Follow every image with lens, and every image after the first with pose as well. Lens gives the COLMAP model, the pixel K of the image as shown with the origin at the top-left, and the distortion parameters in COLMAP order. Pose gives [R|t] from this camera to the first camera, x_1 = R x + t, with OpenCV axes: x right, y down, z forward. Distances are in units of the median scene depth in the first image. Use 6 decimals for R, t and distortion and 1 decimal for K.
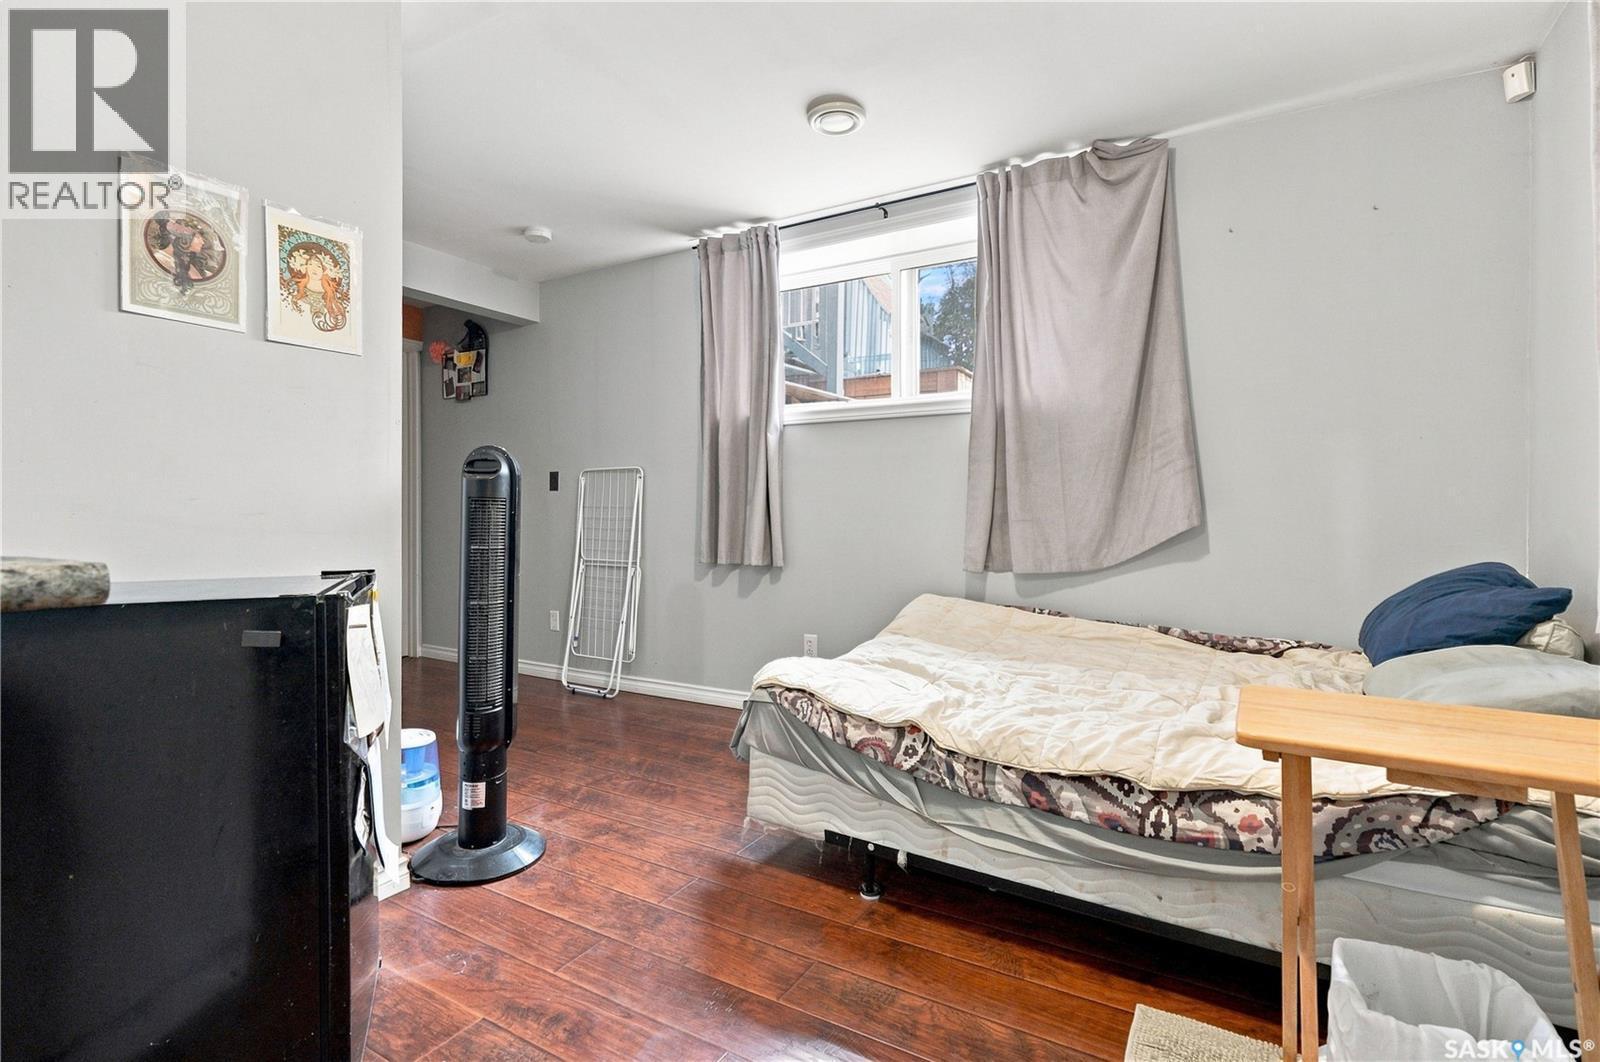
lens RADIAL K [[722.5, 0, 805.0], [0, 722.5, 535.9], [0, 0, 1]] dist [0.000408, 0.000489]
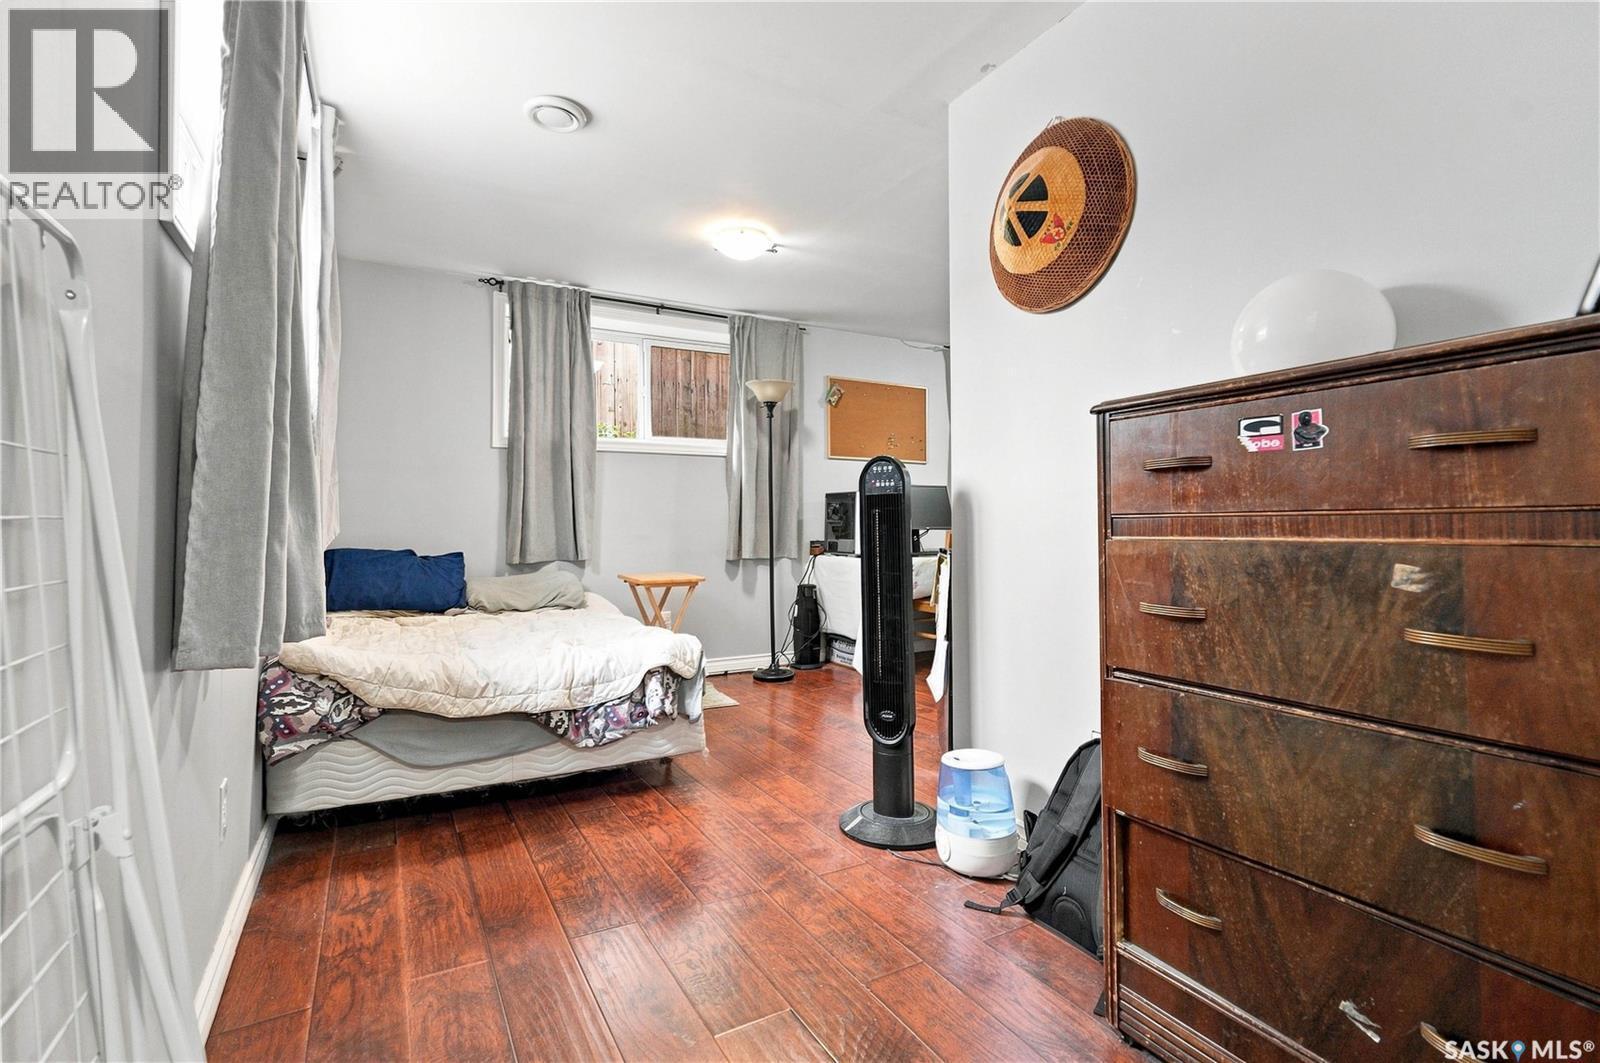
lens RADIAL K [[722.5, 0, 805.0], [0, 722.5, 536.4], [0, 0, 1]] dist [0.000408, 0.000489]
pose [[-0.866696, -0.002650, 0.498830, -0.847045], [-0.000403, 0.999989, 0.004612, -0.008220], [-0.498837, 0.003796, -0.866687, 1.945997]]
